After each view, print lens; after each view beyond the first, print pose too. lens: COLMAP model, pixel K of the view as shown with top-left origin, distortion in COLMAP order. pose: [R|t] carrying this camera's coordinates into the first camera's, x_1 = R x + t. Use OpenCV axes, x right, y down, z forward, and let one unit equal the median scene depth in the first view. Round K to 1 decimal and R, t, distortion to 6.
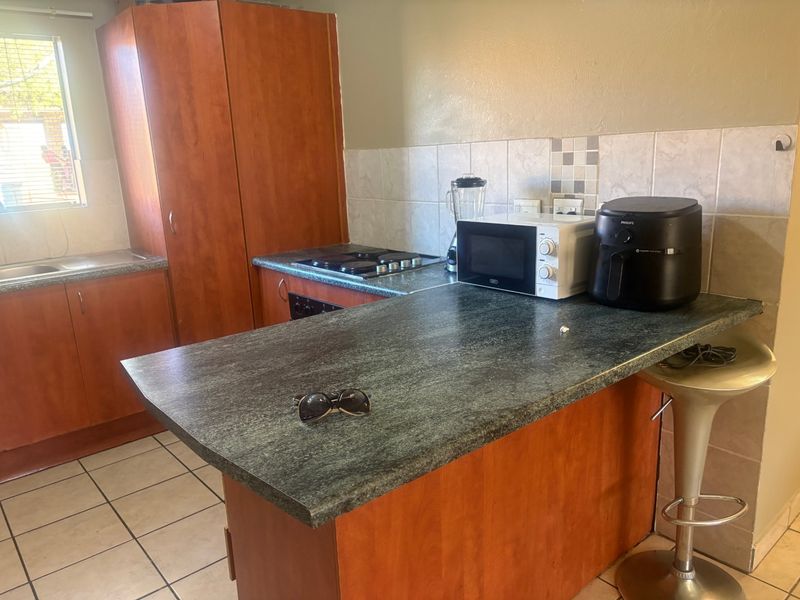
lens RADIAL K [[604.8, 0, 402.8], [0, 604.8, 303.2], [0, 0, 1]] dist [0.005035, -0.008128]
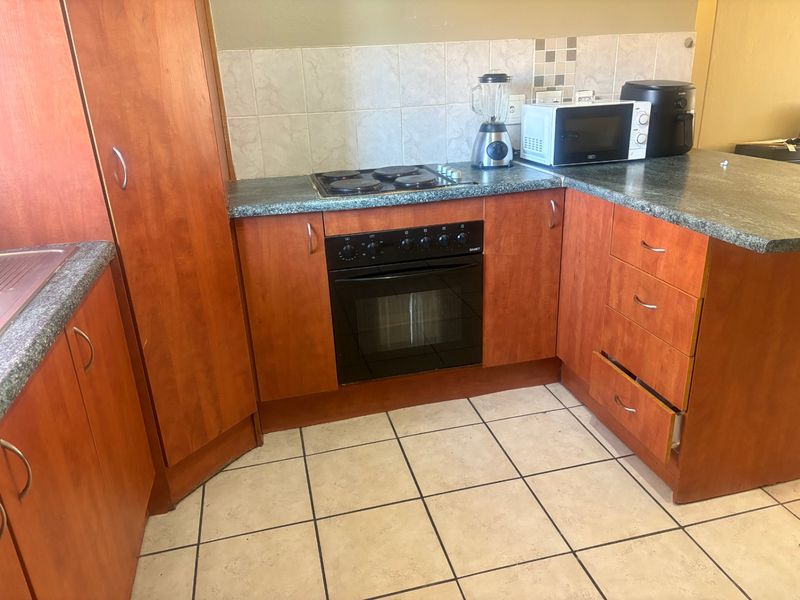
lens RADIAL K [[606.0, 0, 404.3], [0, 606.0, 303.7], [0, 0, 1]] dist [0.042446, -0.030731]
pose [[0.441387, -0.303184, 0.844546, -1.091348], [0.237343, 0.947116, 0.215962, -0.106094], [-0.865359, 0.105124, 0.490003, 0.732915]]
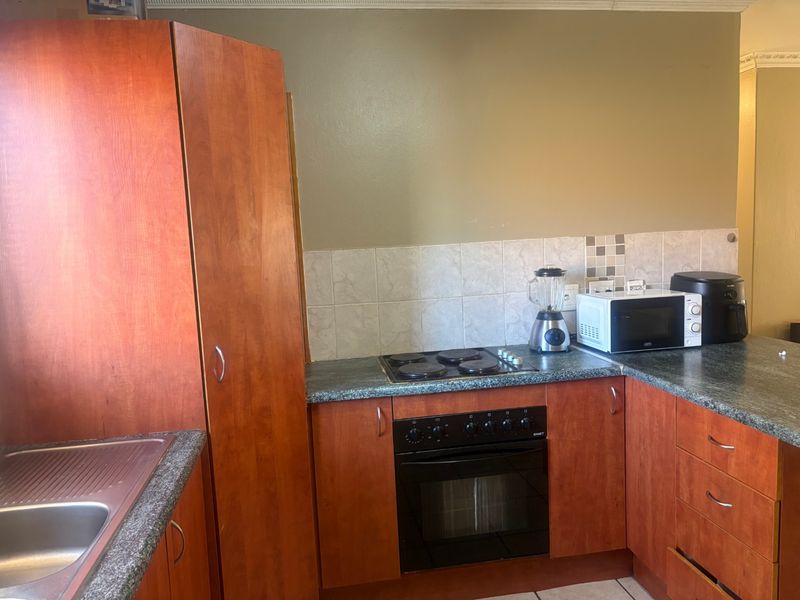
lens RADIAL K [[606.0, 0, 404.3], [0, 606.0, 303.7], [0, 0, 1]] dist [0.042446, -0.030731]
pose [[0.510398, -0.080414, 0.856170, -1.145729], [0.231978, 0.971583, -0.047037, -0.169790], [-0.828058, 0.222621, 0.514548, 0.723108]]
